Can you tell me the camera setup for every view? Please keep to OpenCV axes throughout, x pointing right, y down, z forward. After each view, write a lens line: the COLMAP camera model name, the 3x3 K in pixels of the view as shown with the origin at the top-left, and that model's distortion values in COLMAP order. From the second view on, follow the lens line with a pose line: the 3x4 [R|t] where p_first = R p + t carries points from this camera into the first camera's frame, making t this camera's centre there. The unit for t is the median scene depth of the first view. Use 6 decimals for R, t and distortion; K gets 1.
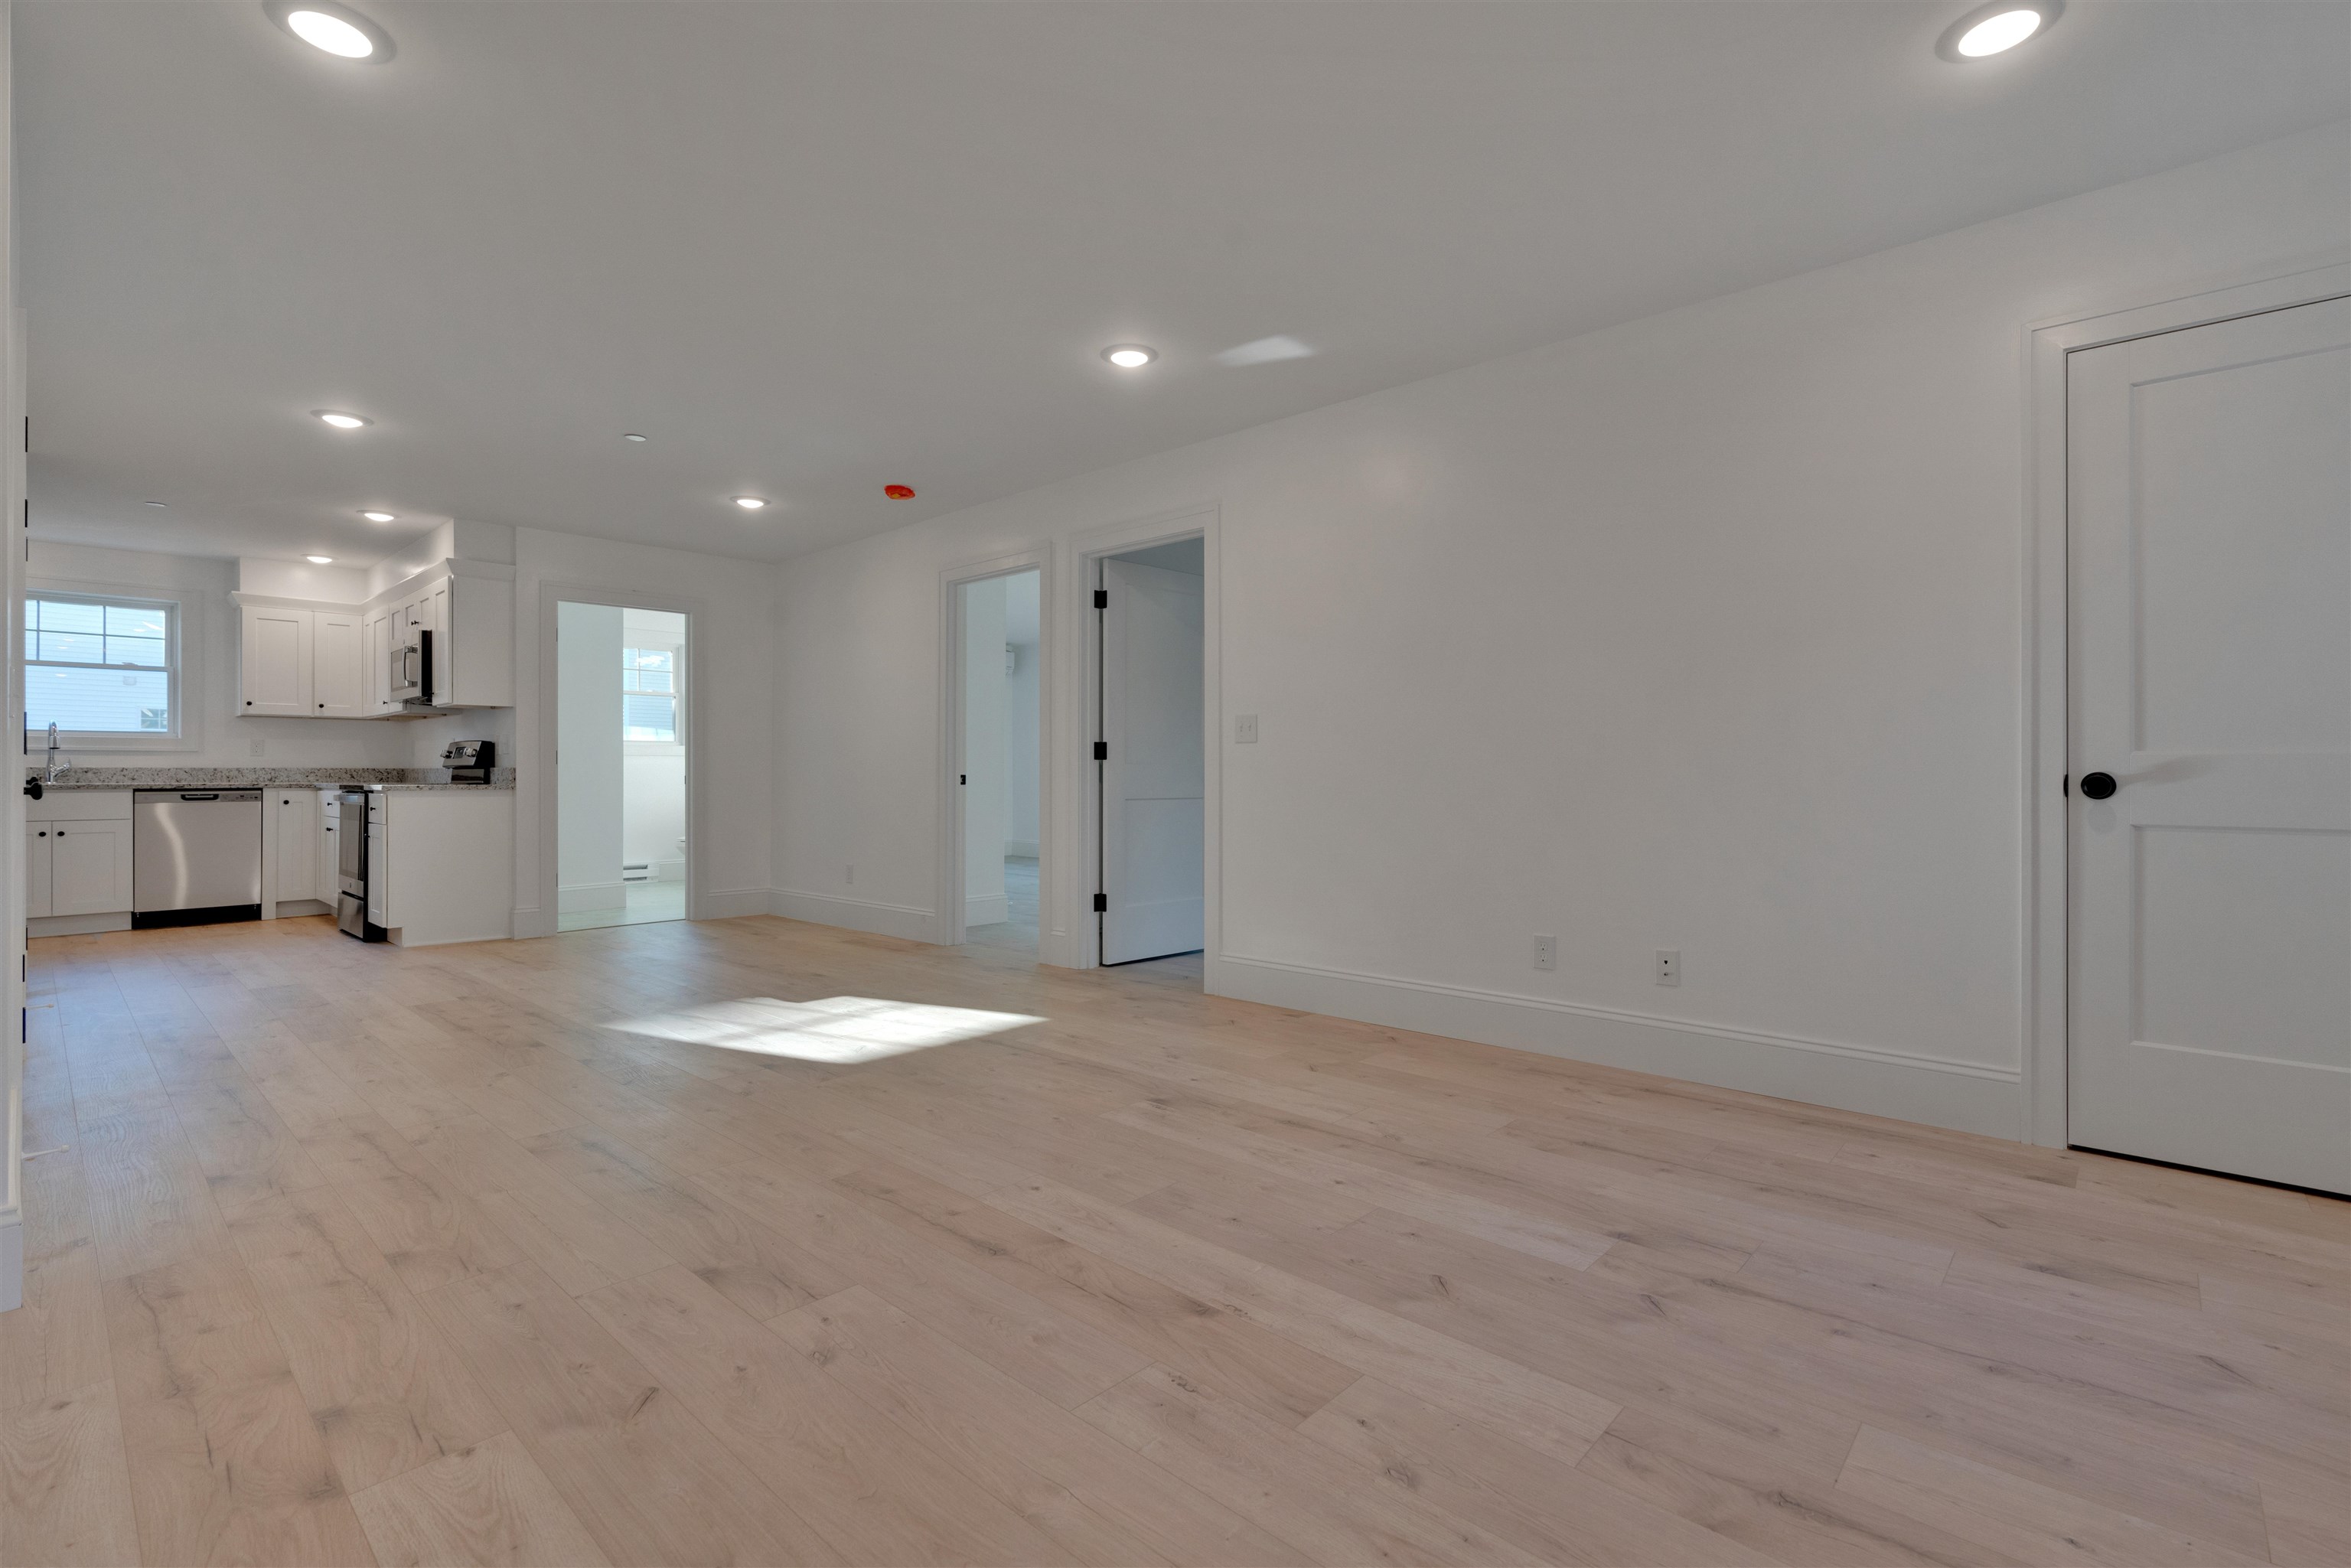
lens RADIAL K [[1063.7, 0, 1195.3], [0, 1063.7, 777.3], [0, 0, 1]] dist [-0.009218, 0.000830]
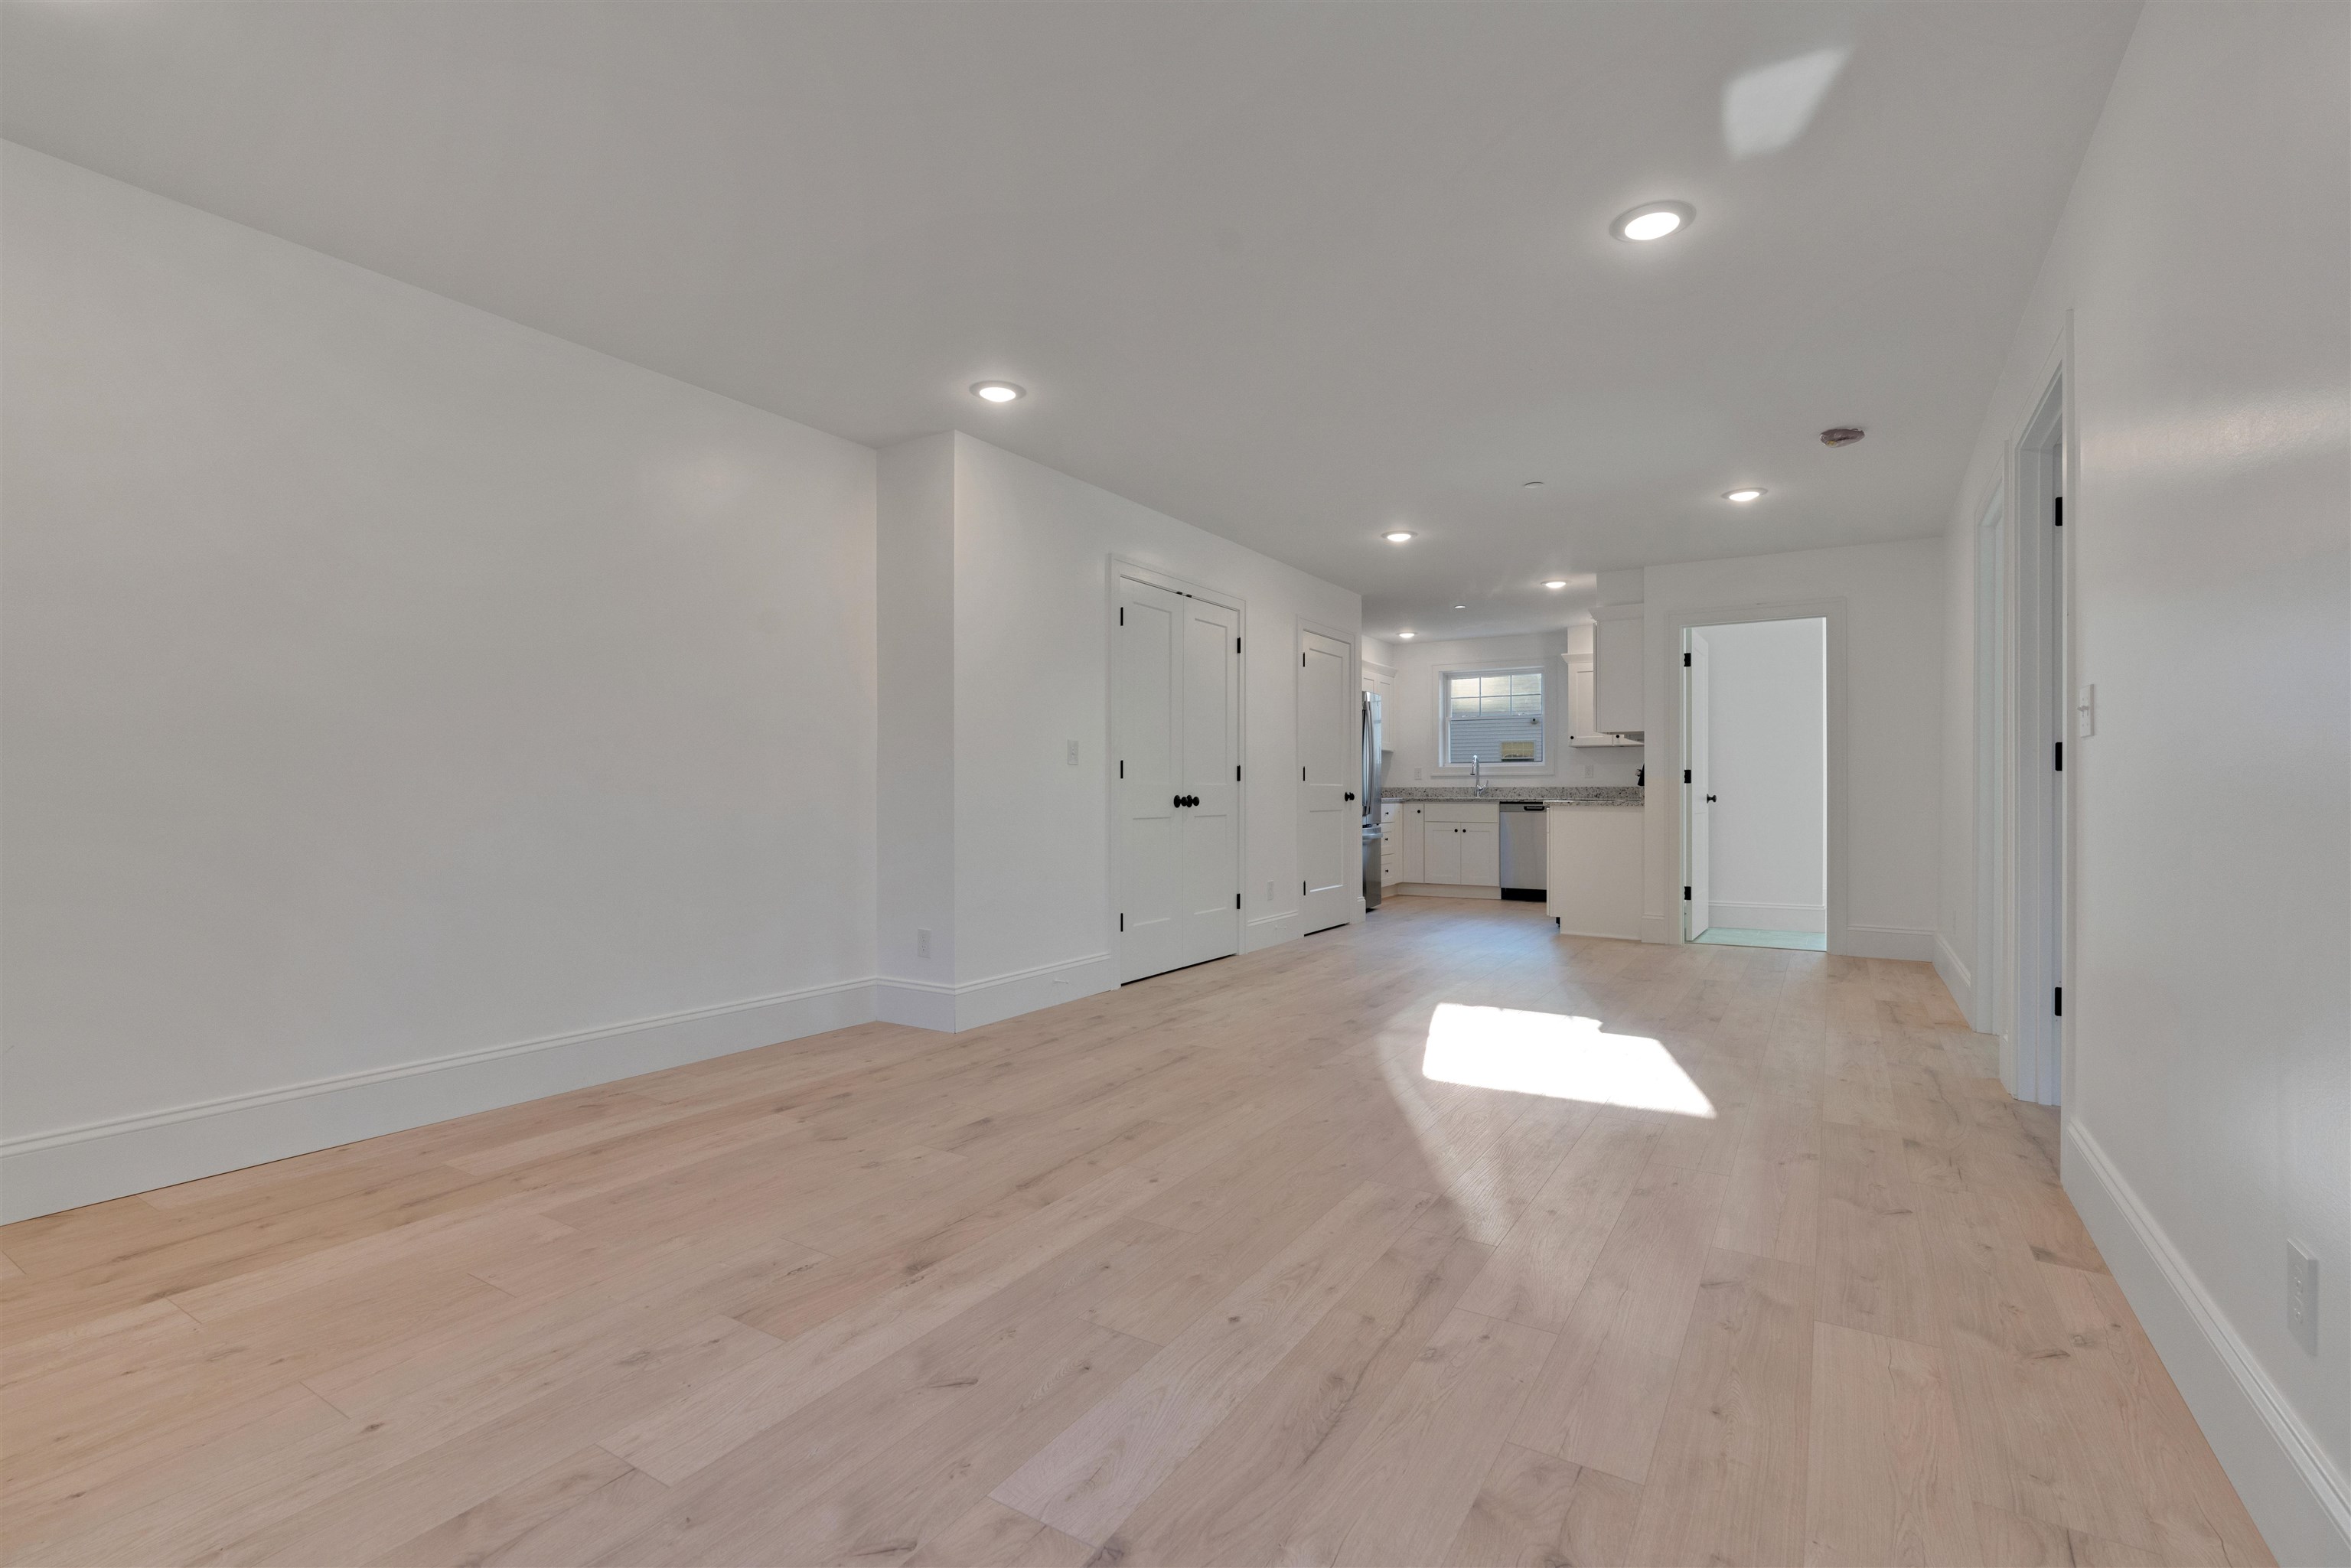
lens RADIAL K [[1063.7, 0, 1174.5], [0, 1063.7, 789.1], [0, 0, 1]] dist [-0.009218, 0.000830]
pose [[0.174115, -0.000331, -0.984725, 0.880685], [-0.005179, 0.999986, -0.001252, -0.005809], [0.984712, 0.005317, 0.174111, 0.808425]]
